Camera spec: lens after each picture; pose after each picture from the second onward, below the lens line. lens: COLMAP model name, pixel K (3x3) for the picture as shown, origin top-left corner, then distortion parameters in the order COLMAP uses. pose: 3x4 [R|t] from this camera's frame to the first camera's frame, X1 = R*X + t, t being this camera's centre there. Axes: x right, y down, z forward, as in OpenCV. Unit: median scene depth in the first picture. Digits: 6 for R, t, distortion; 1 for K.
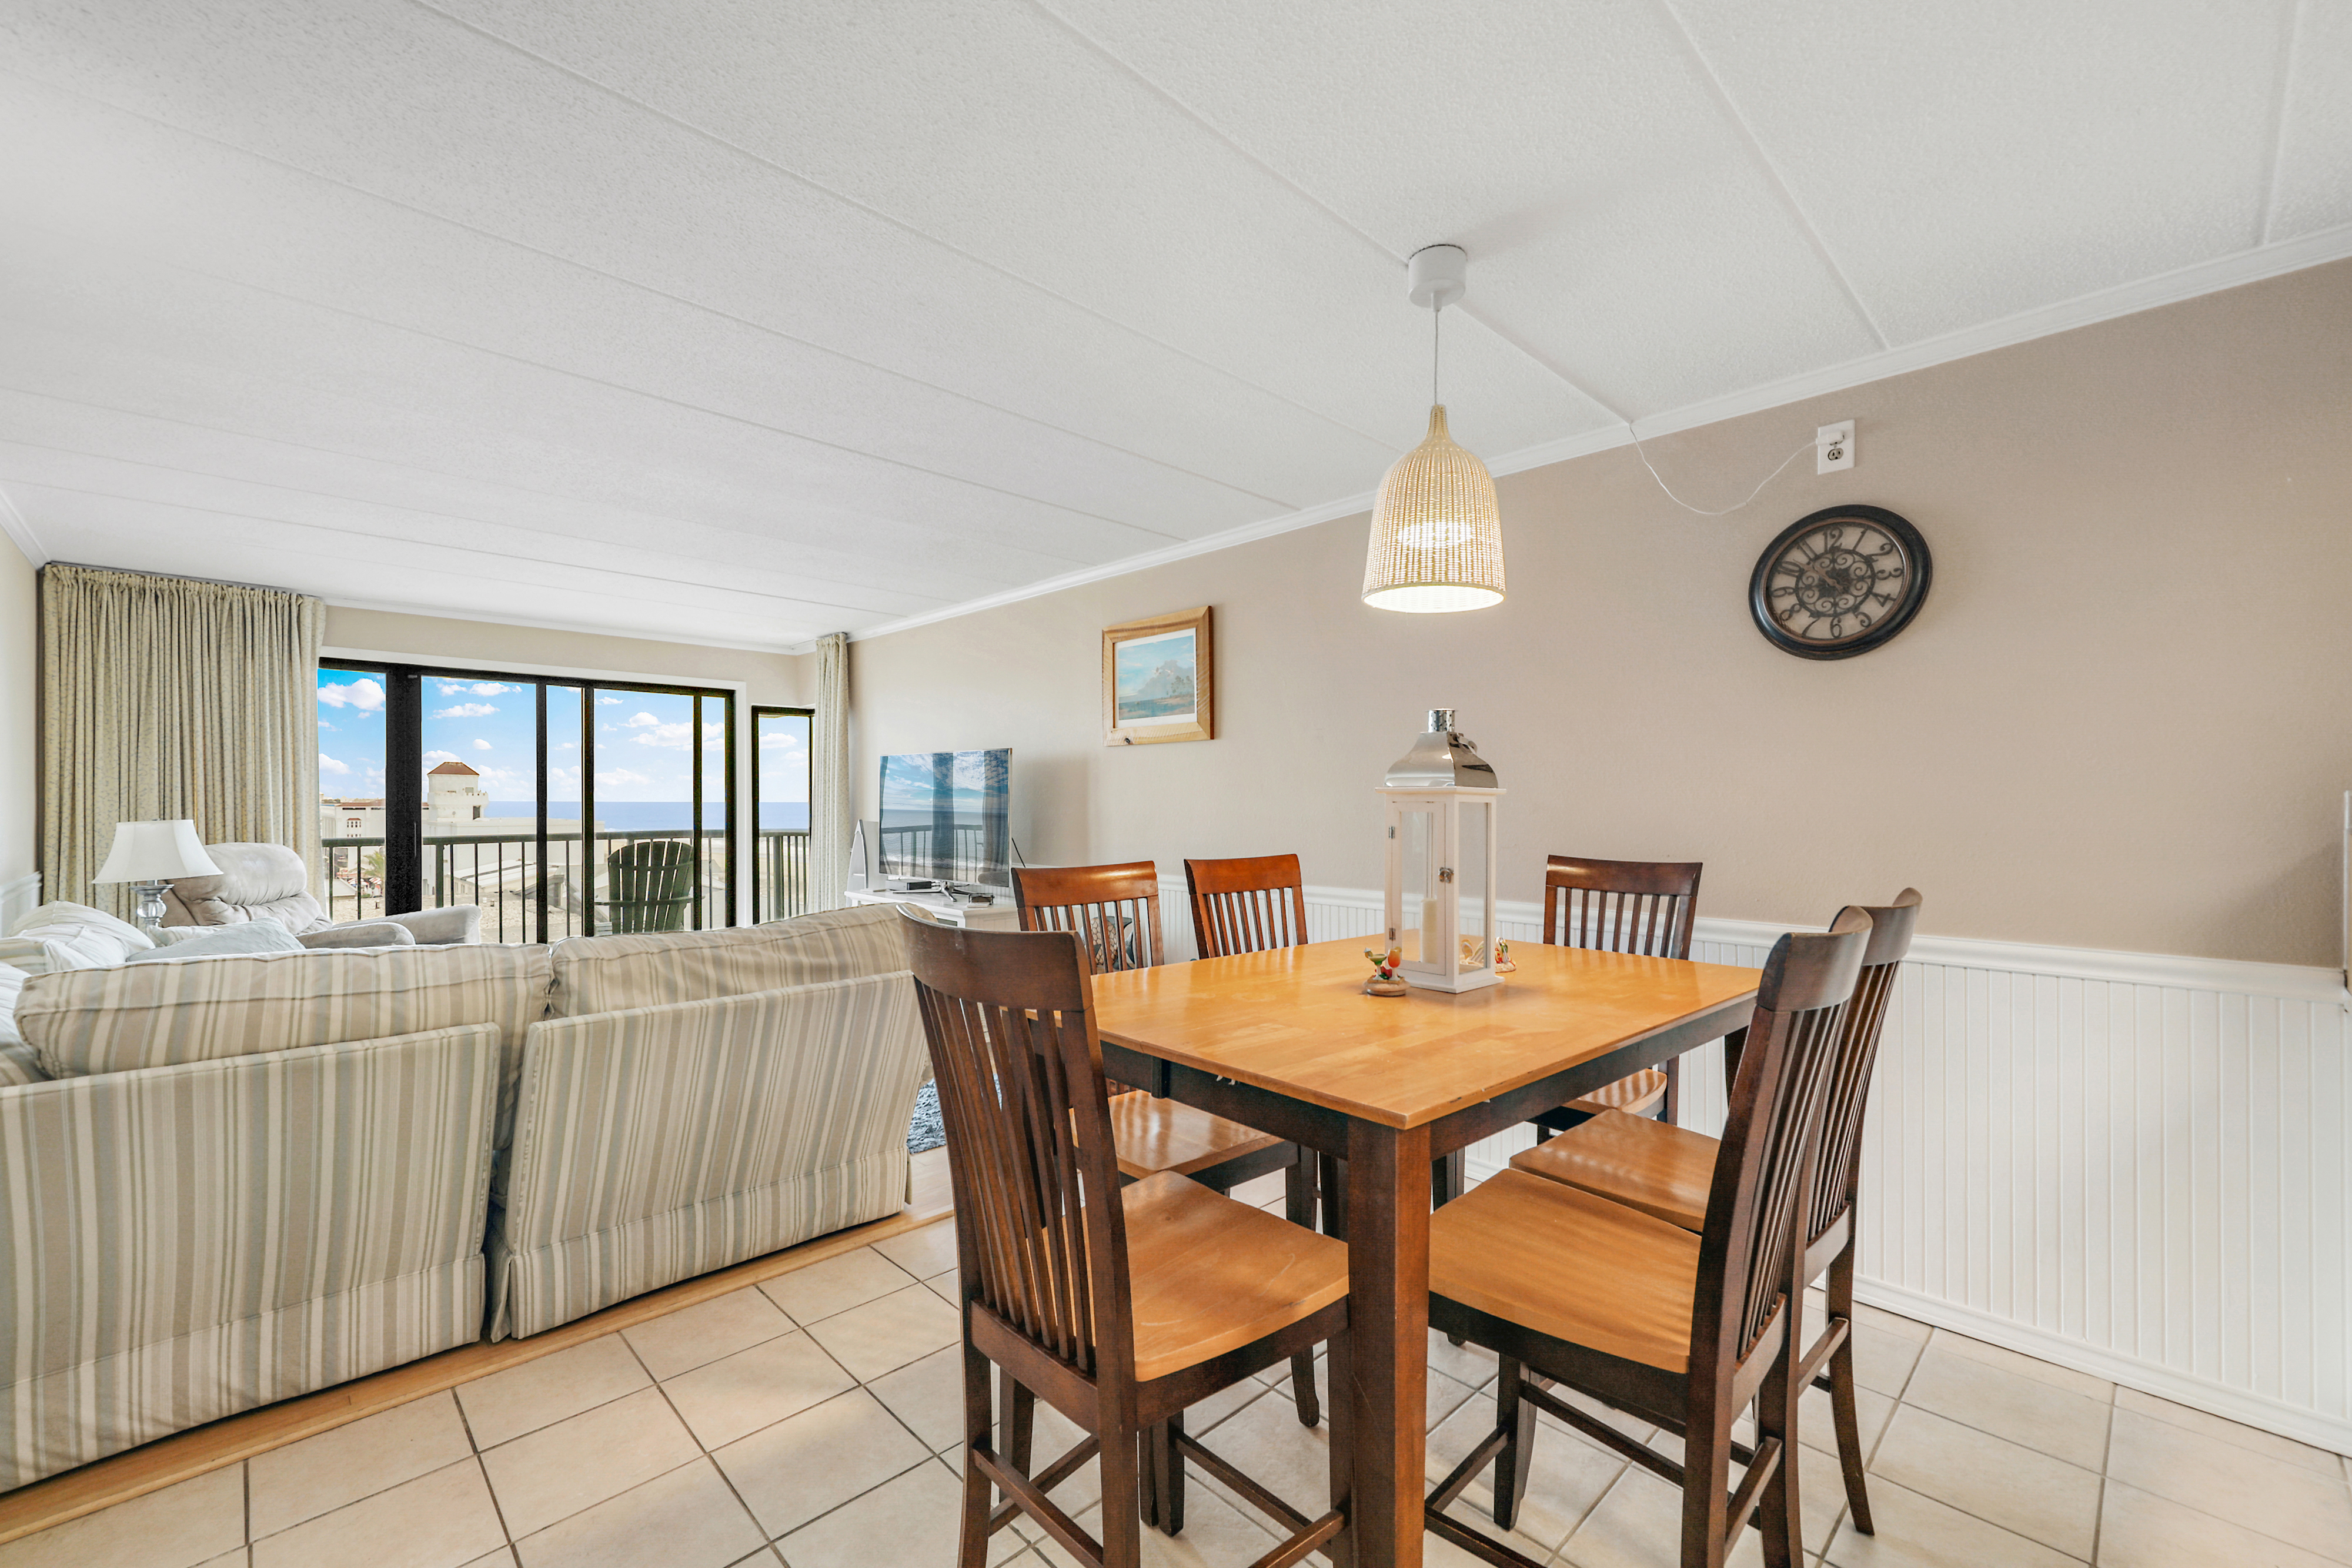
lens RADIAL K [[970.4, 0, 1188.6], [0, 970.4, 800.4], [0, 0, 1]] dist [0.016965, -0.004009]
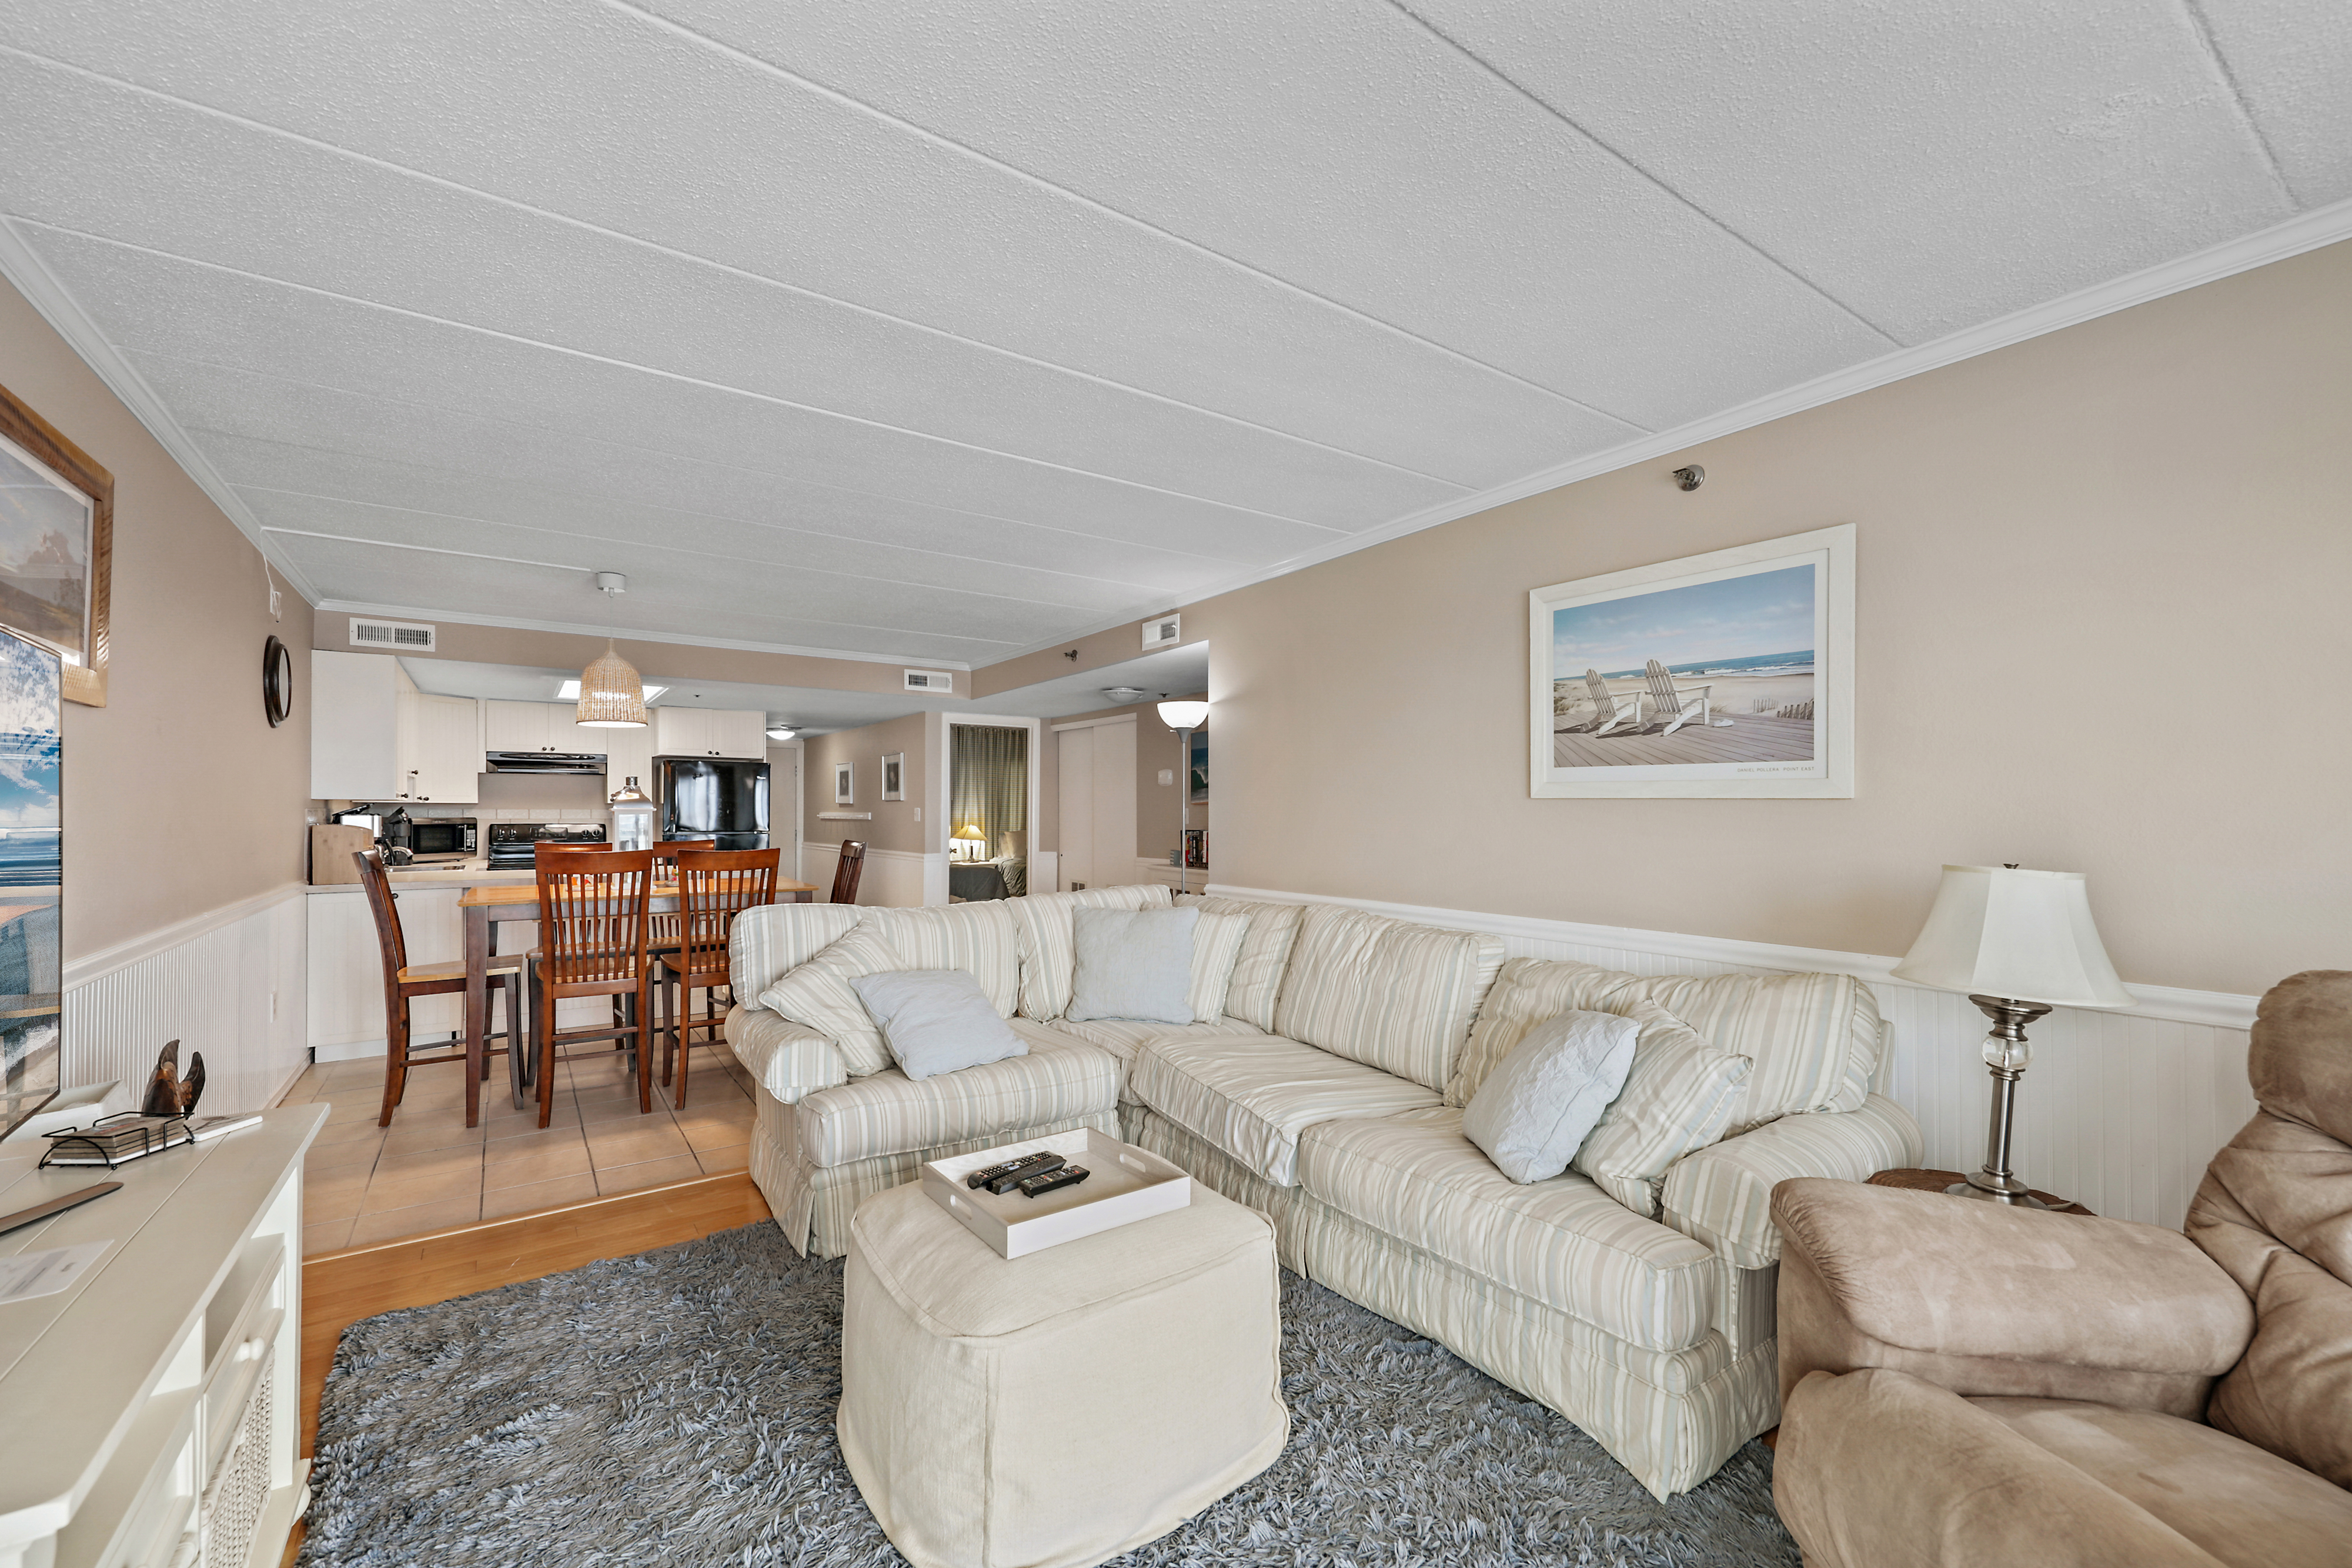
lens RADIAL K [[946.1, 0, 1188.3], [0, 946.1, 810.9], [0, 0, 1]] dist [0.028749, -0.005372]
pose [[-0.987206, -0.003271, 0.159419, -1.086218], [-0.003941, 0.999985, -0.003888, -0.001799], [-0.159404, -0.004466, -0.987203, 2.271924]]
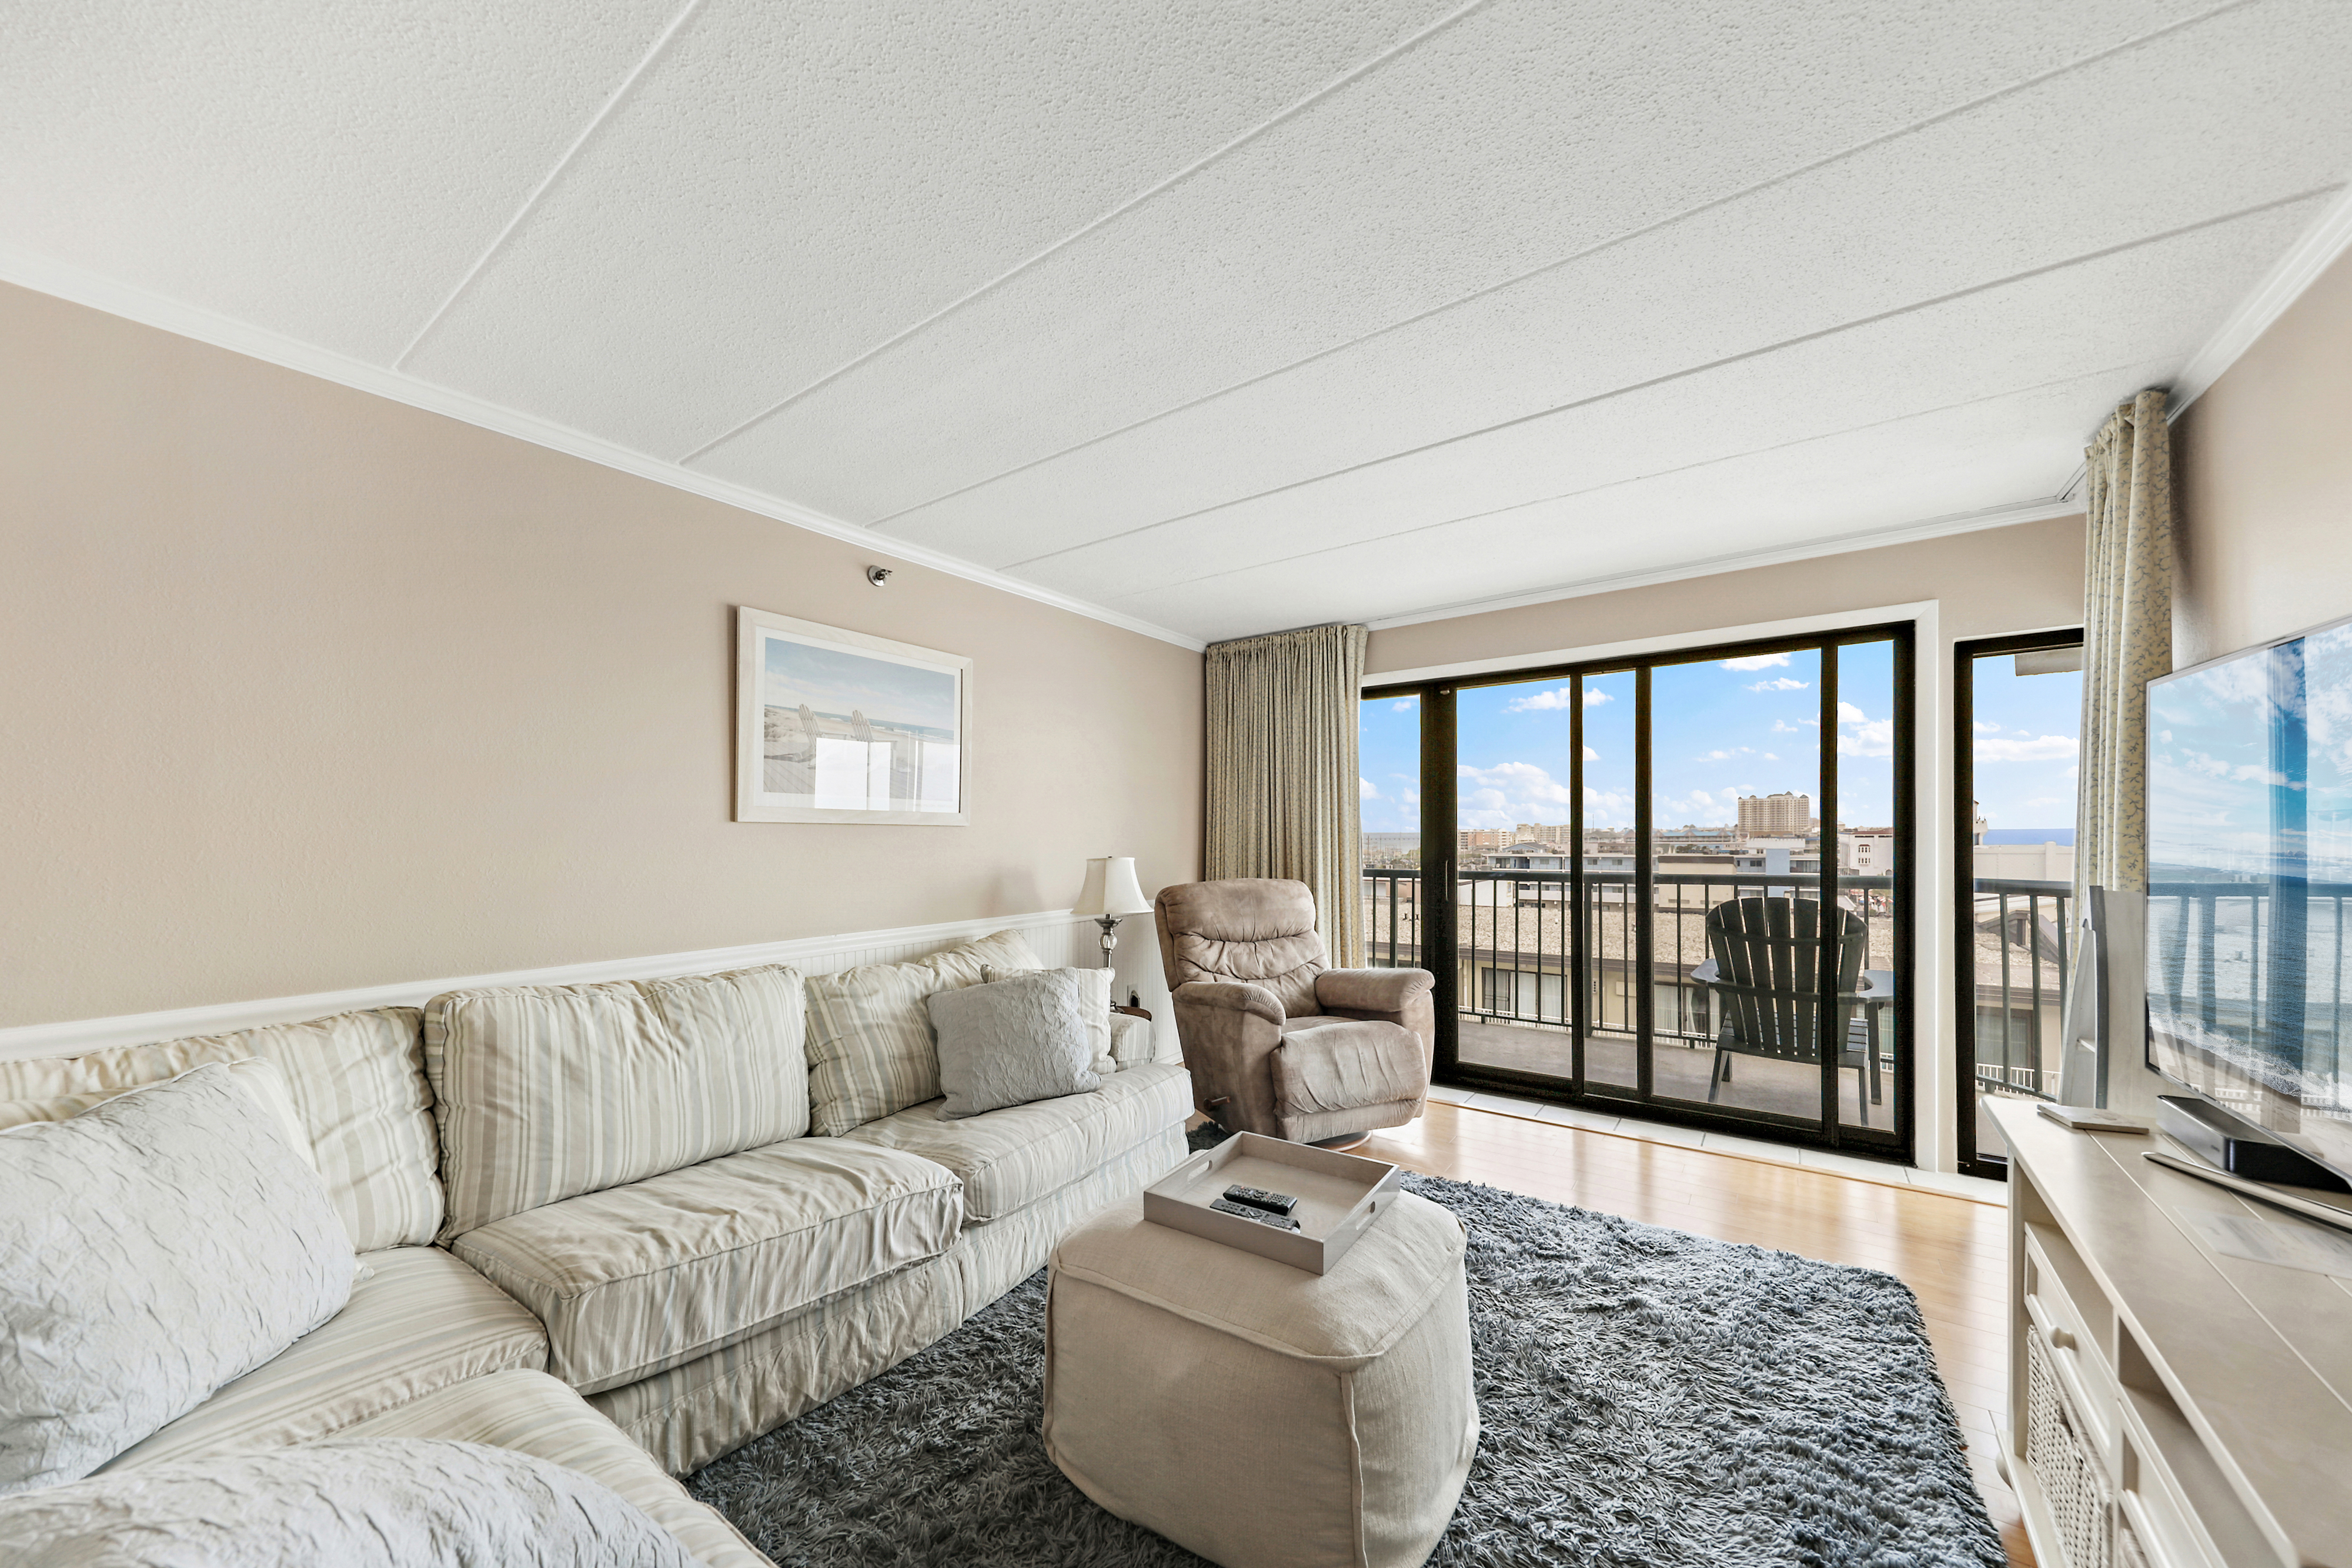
lens RADIAL K [[819.7, 0, 1203.7], [0, 819.7, 843.8], [0, 0, 1]] dist [0.017412, 0.000018]
pose [[0.195237, 0.000467, -0.980756, -0.226933], [0.016458, 0.999858, 0.003753, 0.008268], [0.980618, -0.016874, 0.195202, 1.371532]]
